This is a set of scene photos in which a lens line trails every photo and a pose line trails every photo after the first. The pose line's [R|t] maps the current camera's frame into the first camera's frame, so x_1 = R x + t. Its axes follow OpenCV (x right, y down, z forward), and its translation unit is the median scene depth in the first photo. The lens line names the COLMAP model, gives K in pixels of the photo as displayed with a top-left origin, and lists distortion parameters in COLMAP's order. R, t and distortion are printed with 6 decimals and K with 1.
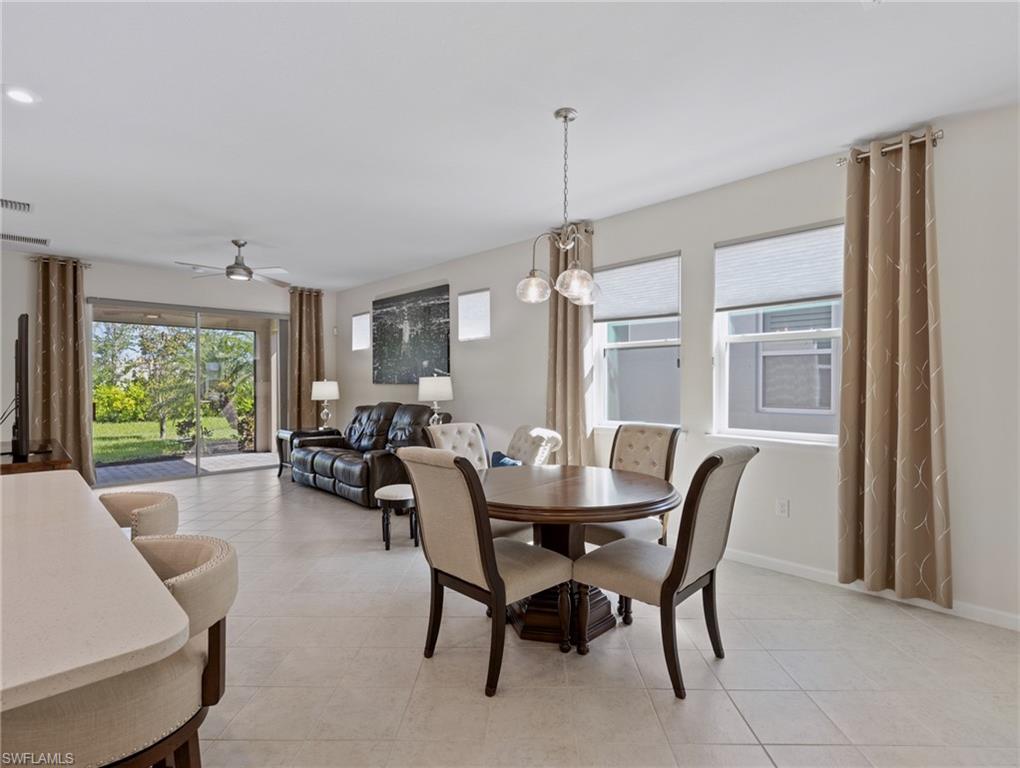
lens RADIAL K [[517.1, 0, 513.2], [0, 517.1, 381.8], [0, 0, 1]] dist [0.011211, -0.003903]
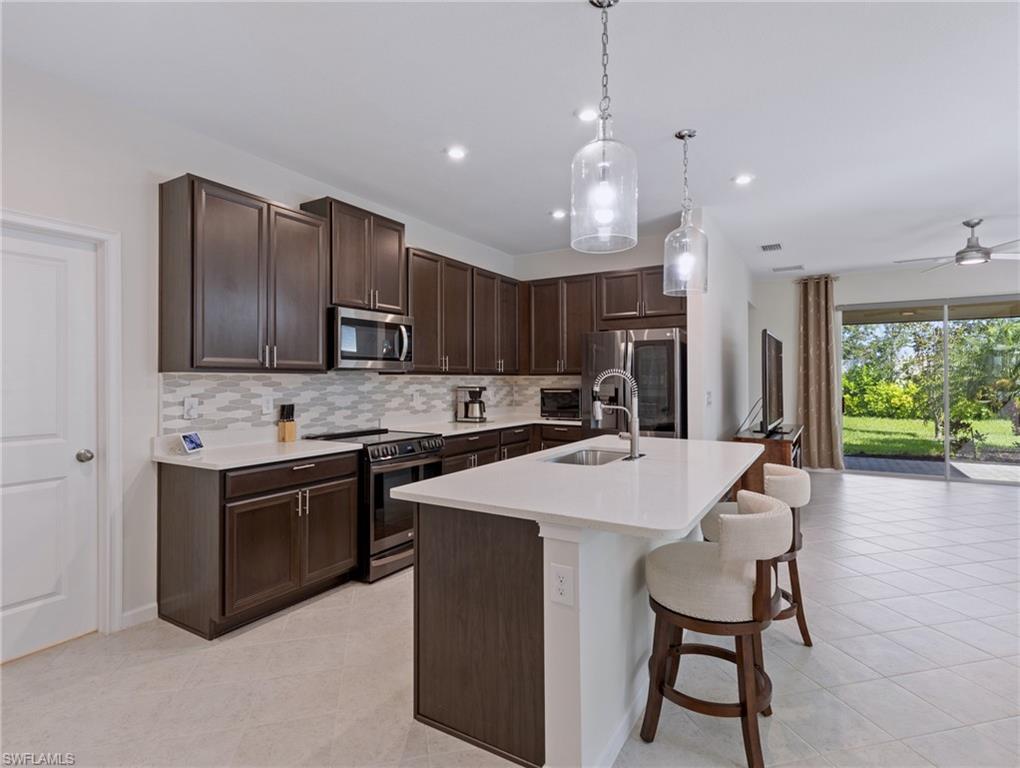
lens RADIAL K [[517.1, 0, 513.3], [0, 517.1, 374.5], [0, 0, 1]] dist [0.011211, -0.003903]
pose [[0.255443, -0.009597, -0.966776, 0.114097], [0.001441, 0.999953, -0.009546, -0.000083], [0.966823, 0.001045, 0.255445, 0.009760]]
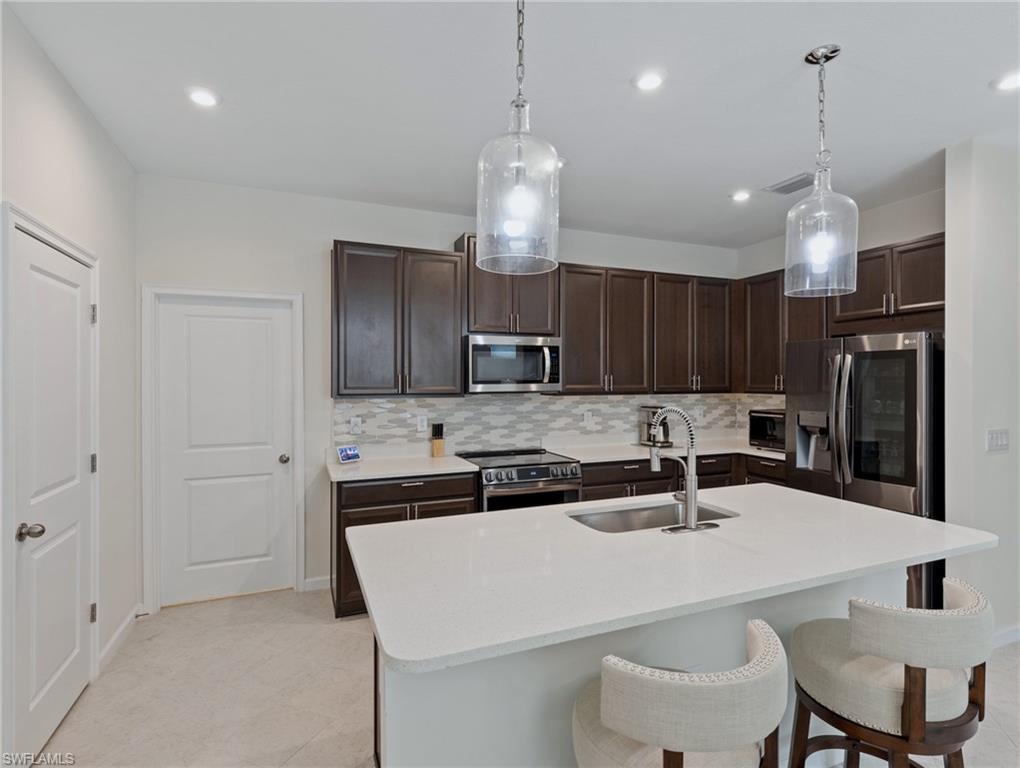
lens RADIAL K [[517.1, 0, 517.5], [0, 517.1, 382.9], [0, 0, 1]] dist [0.011211, -0.003903]
pose [[-0.360314, 0.006396, -0.932809, 0.060427], [0.001318, 0.999979, 0.006348, -0.026986], [0.932830, 0.001058, -0.360315, 0.233703]]
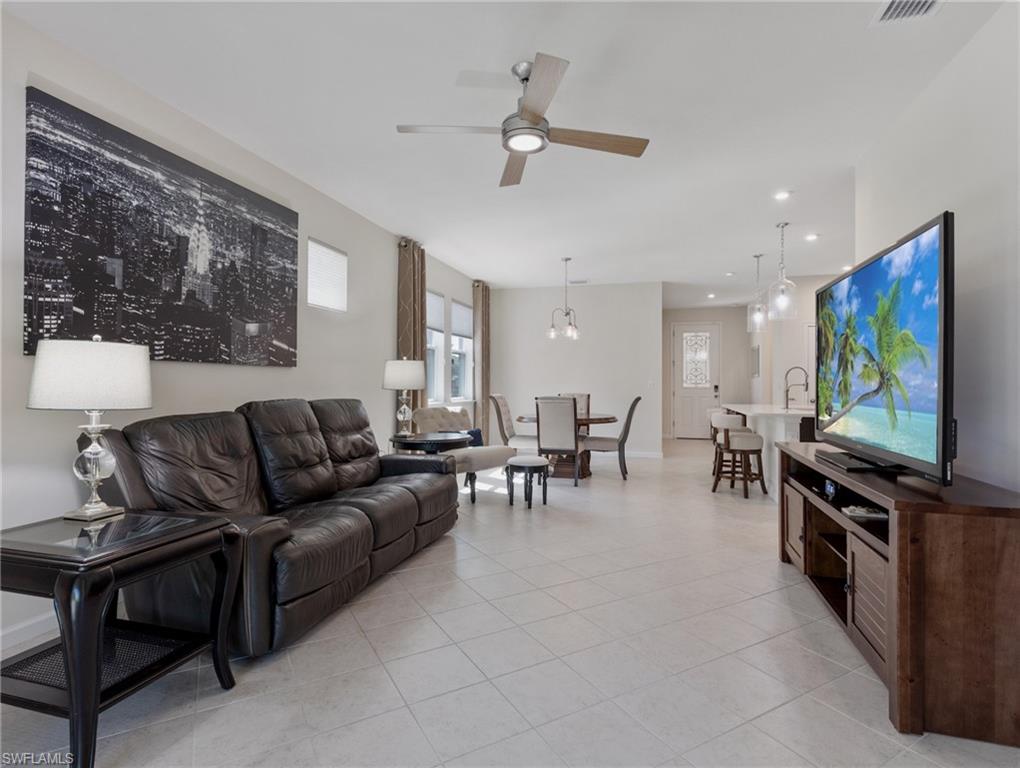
lens RADIAL K [[517.1, 0, 512.9], [0, 517.1, 380.8], [0, 0, 1]] dist [0.011211, -0.003903]
pose [[-0.510031, 0.001631, 0.860155, -0.816440], [-0.003438, 0.999986, -0.003935, 0.021954], [-0.860149, -0.004964, -0.510018, 1.093689]]
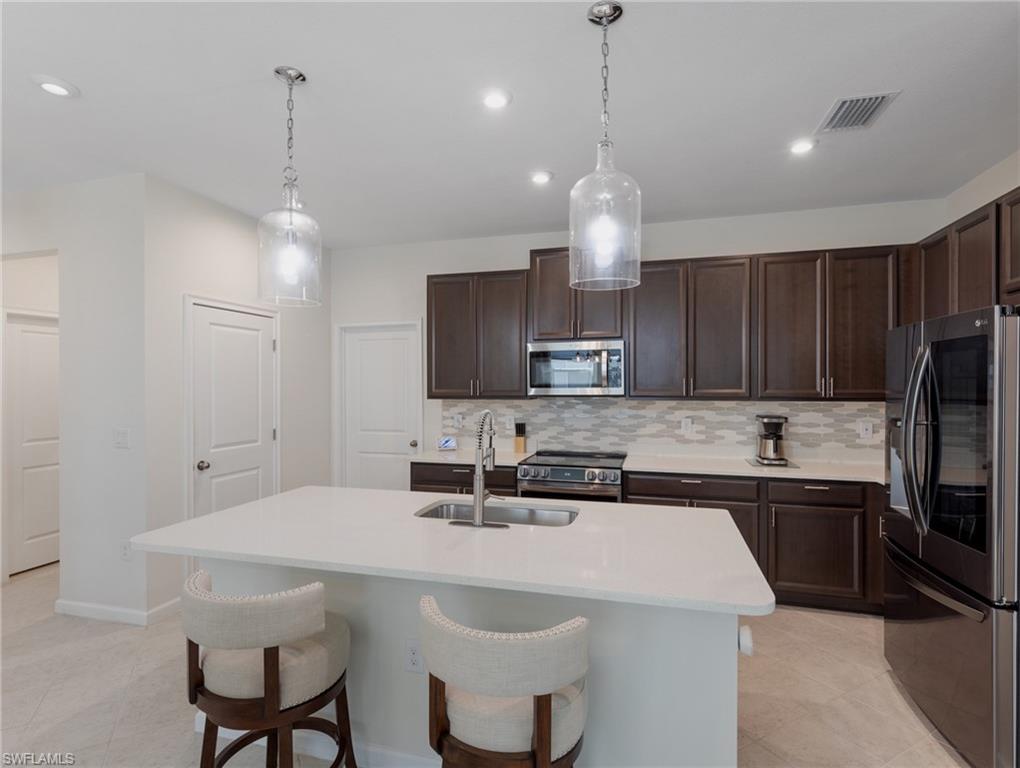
lens RADIAL K [[517.1, 0, 516.1], [0, 517.1, 387.4], [0, 0, 1]] dist [0.011211, -0.003903]
pose [[-0.862077, 0.005741, -0.506745, -0.128428], [0.002792, 0.999974, 0.006578, -0.026756], [0.506770, 0.004256, -0.862071, 0.522196]]
